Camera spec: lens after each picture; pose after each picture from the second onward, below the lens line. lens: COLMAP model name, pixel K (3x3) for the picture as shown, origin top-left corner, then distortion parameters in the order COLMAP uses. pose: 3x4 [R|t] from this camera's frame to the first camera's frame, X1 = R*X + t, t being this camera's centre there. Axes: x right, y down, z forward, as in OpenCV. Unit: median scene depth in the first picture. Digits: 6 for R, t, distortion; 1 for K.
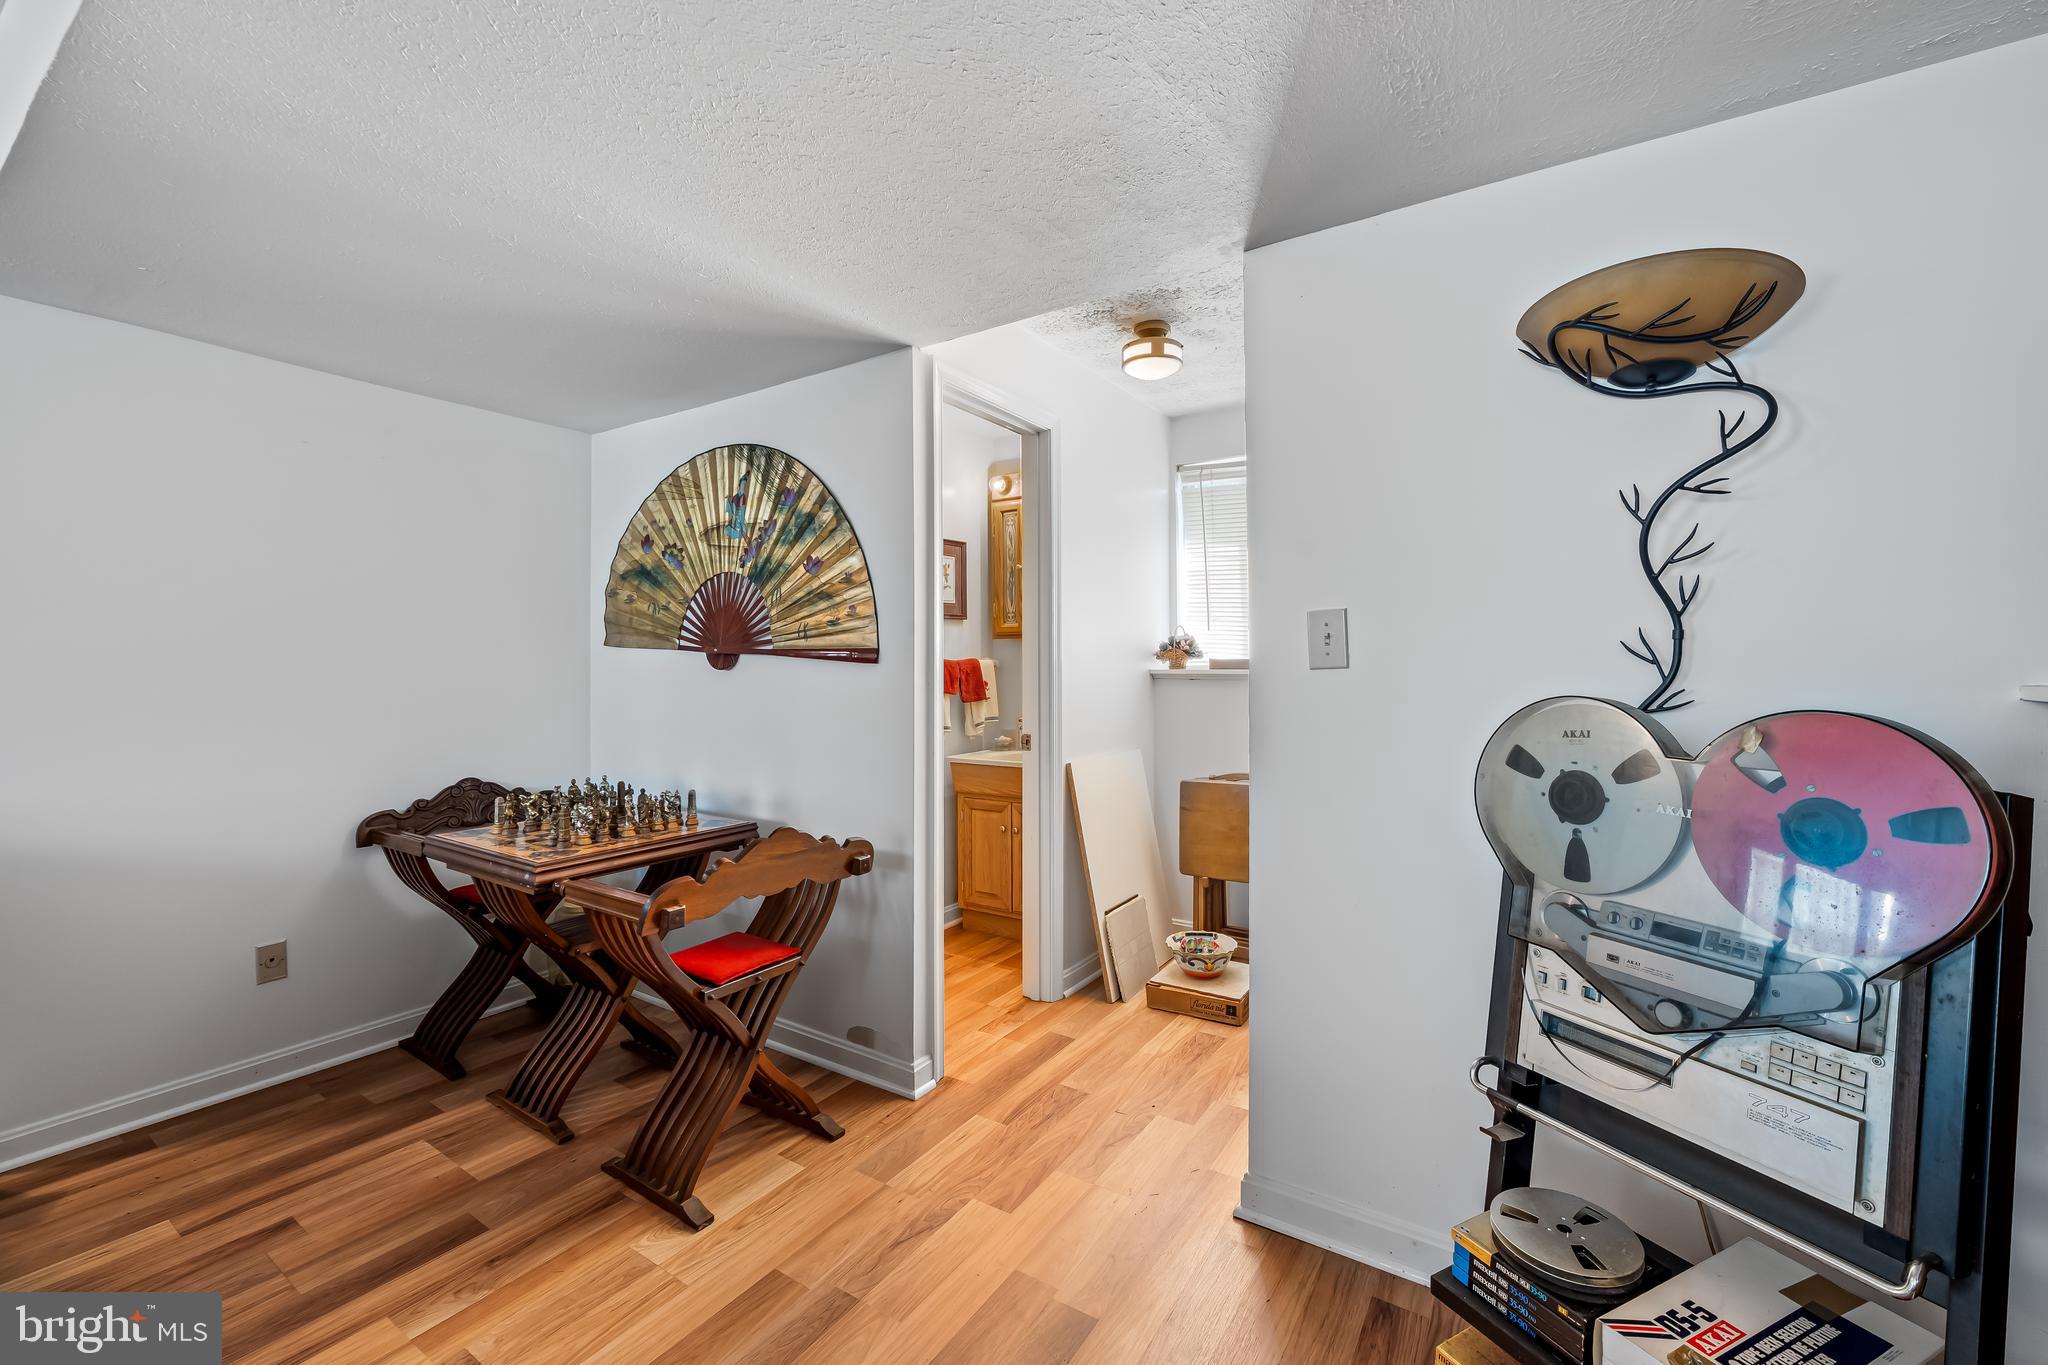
lens RADIAL K [[822.3, 0, 1036.0], [0, 822.3, 665.9], [0, 0, 1]] dist [-0.007627, -0.000050]
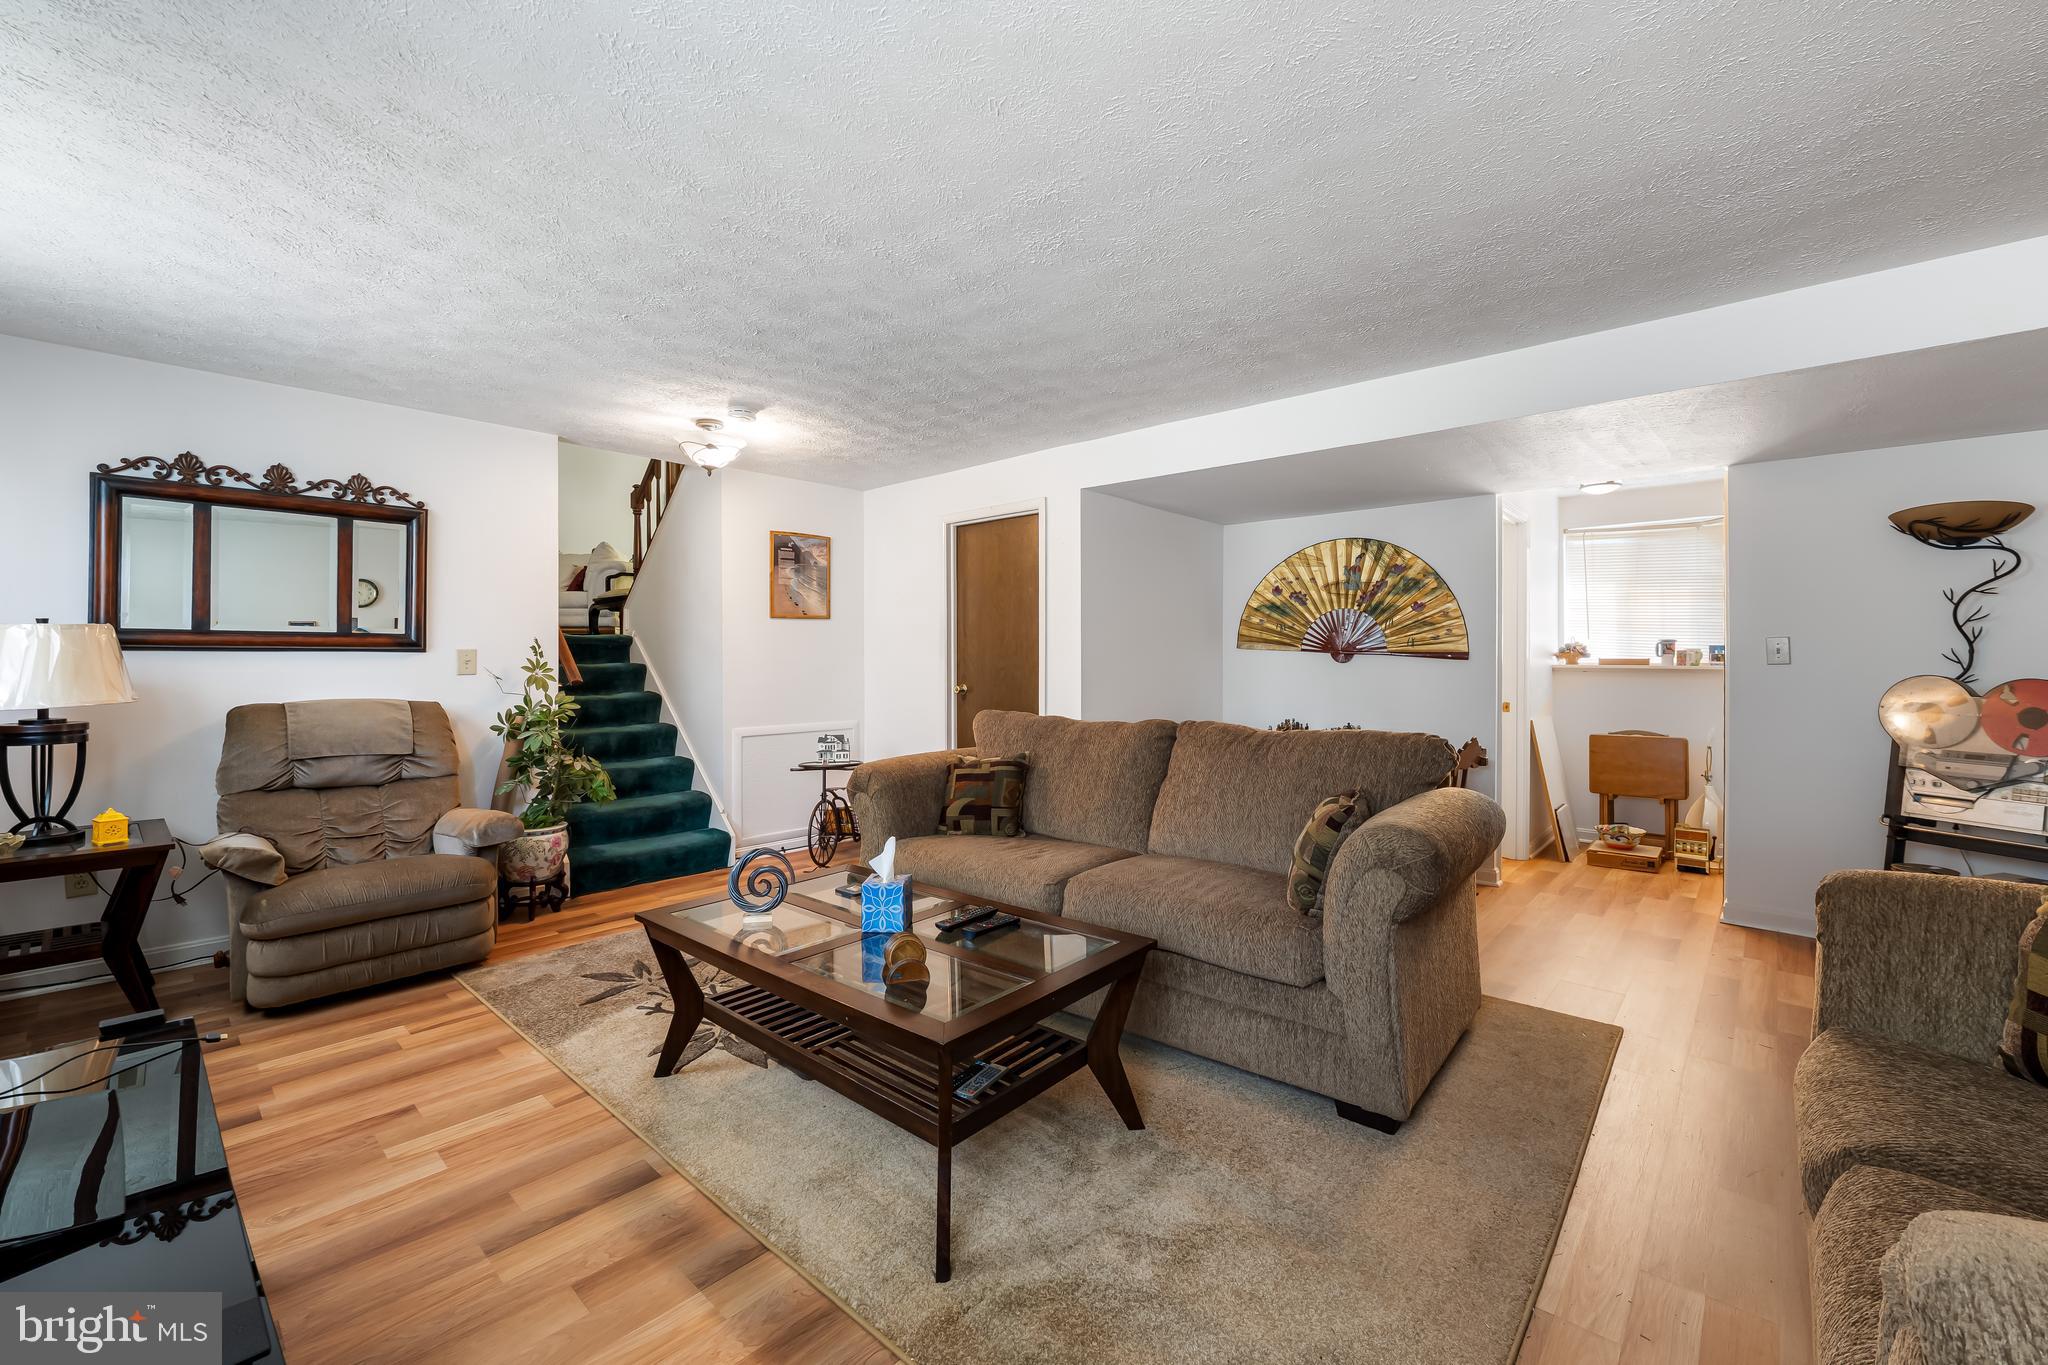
lens RADIAL K [[822.3, 0, 1029.0], [0, 822.3, 669.3], [0, 0, 1]] dist [-0.007627, -0.000050]
pose [[0.988452, 0.008806, -0.151280, -0.834715], [-0.007317, 0.999919, 0.010400, 0.005507], [0.151359, -0.009173, 0.988436, -0.937098]]
